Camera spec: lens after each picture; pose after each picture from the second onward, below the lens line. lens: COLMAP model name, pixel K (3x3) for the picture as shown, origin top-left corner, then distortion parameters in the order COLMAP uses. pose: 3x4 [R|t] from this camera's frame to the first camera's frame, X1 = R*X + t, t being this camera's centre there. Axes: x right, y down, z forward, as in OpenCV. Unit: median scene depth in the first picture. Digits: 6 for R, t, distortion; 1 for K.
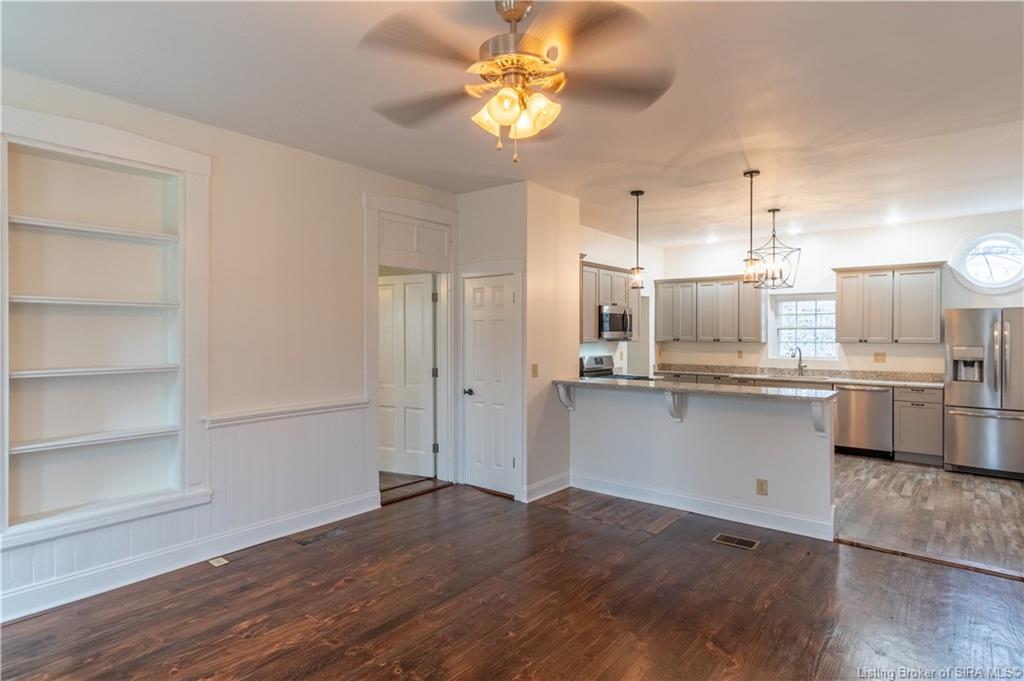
lens RADIAL K [[551.2, 0, 507.0], [0, 551.2, 336.2], [0, 0, 1]] dist [0.013538, -0.001557]
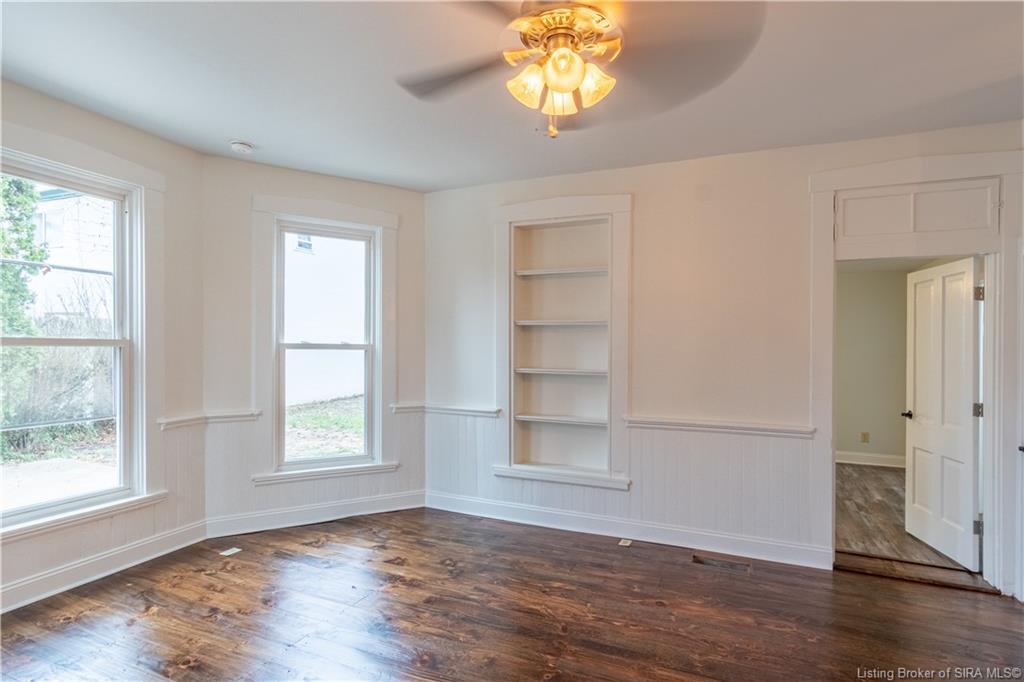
lens RADIAL K [[551.2, 0, 501.5], [0, 551.2, 346.0], [0, 0, 1]] dist [0.013538, -0.001557]
pose [[0.268978, 0.010404, -0.963090, 0.529998], [-0.012640, 0.999894, 0.007271, -0.010645], [0.963063, 0.010218, 0.269081, 0.439690]]
